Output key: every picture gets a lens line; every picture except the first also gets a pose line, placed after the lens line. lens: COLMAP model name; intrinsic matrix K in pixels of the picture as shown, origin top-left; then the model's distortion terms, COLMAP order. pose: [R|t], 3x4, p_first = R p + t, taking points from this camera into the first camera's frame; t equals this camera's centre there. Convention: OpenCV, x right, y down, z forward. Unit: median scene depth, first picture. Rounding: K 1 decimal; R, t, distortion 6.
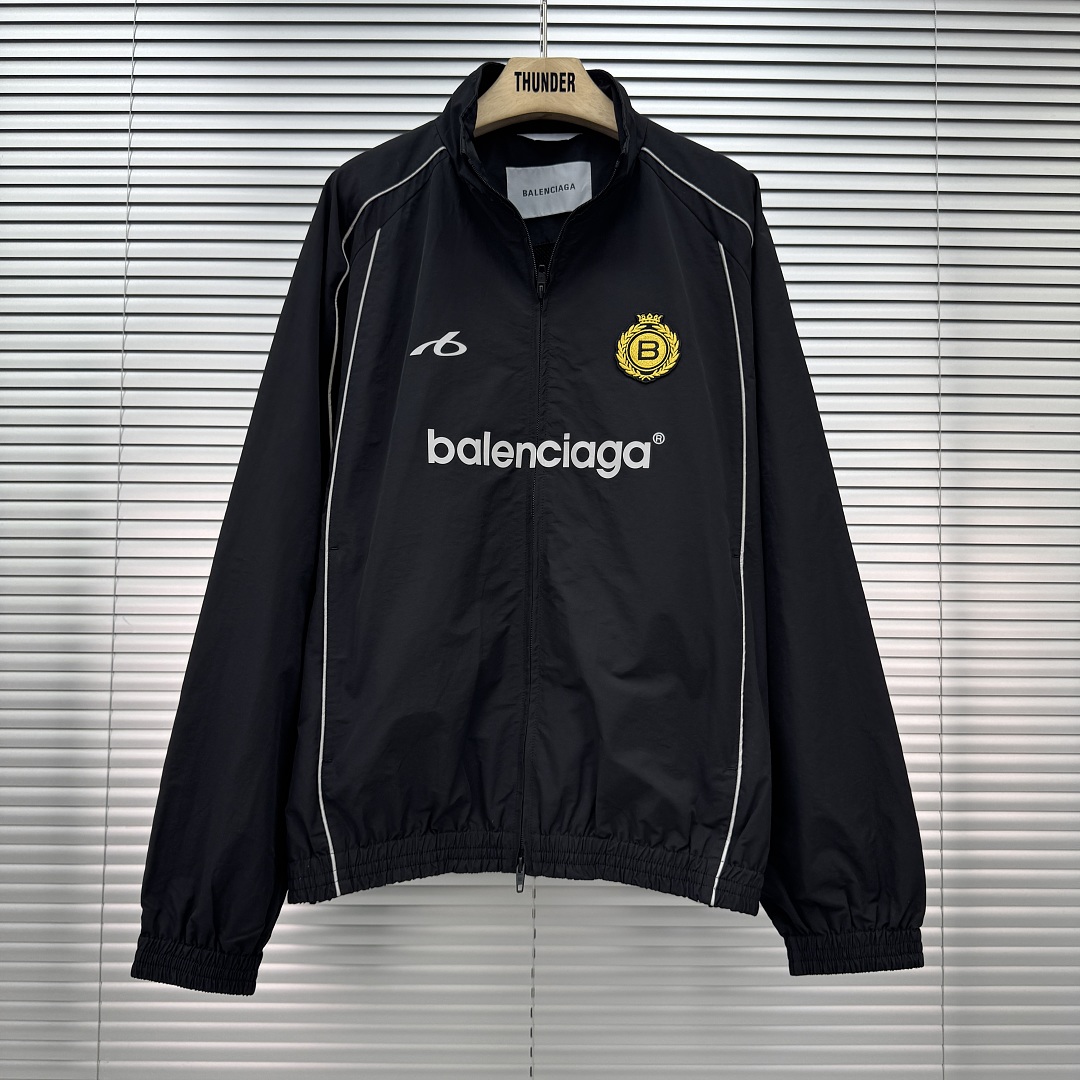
lens RADIAL K [[1008.5, 0, 531.2], [0, 1008.5, 587.8], [0, 0, 1]] dist [-0.028549, 0.000000]
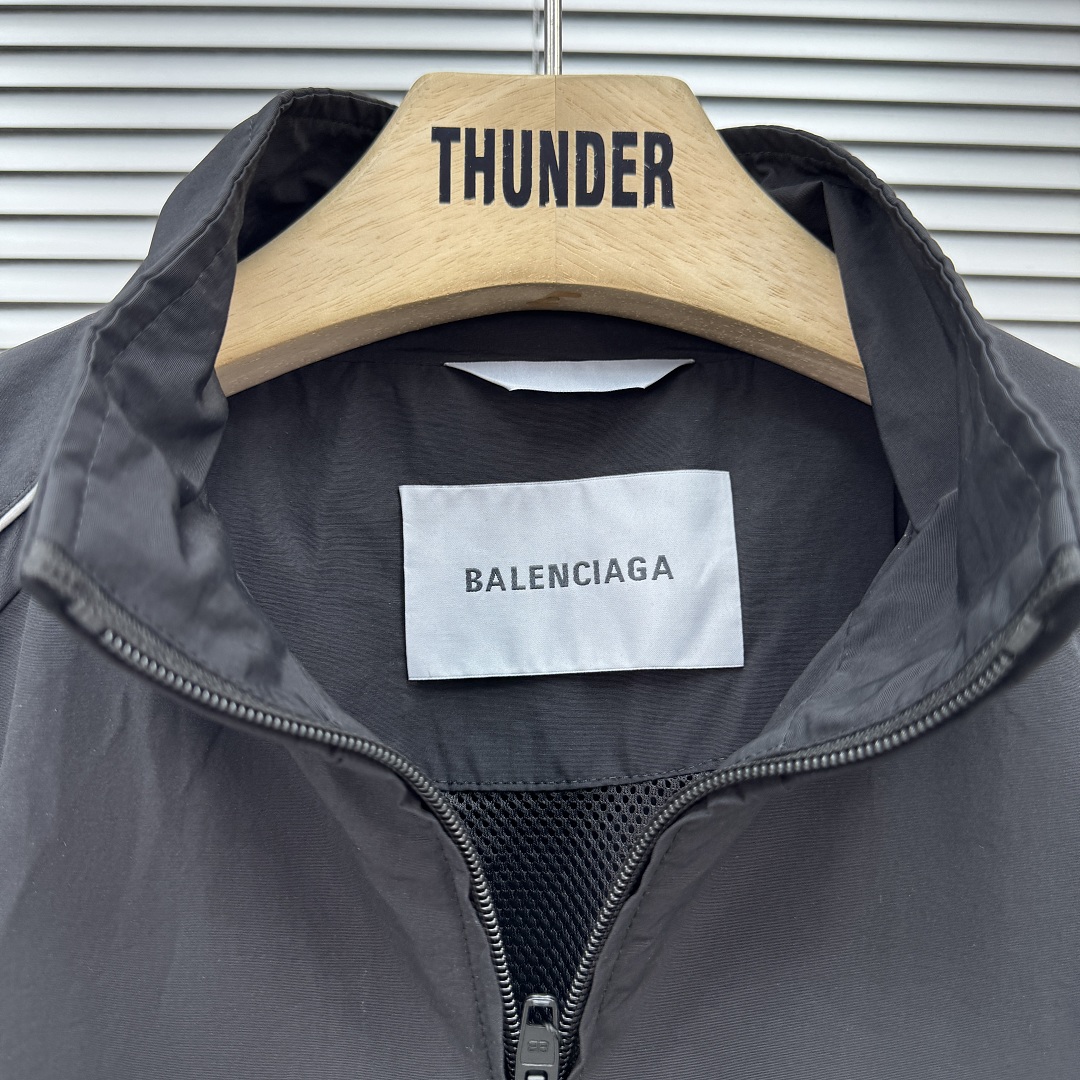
lens RADIAL K [[1008.5, 0, 521.1], [0, 1008.5, 563.1], [0, 0, 1]] dist [-0.028549, 0.000000]
pose [[0.999968, 0.006399, -0.004861, 0.007371], [-0.007012, 0.990287, -0.138864, -0.372396], [0.003925, 0.138894, 0.990300, 0.765000]]
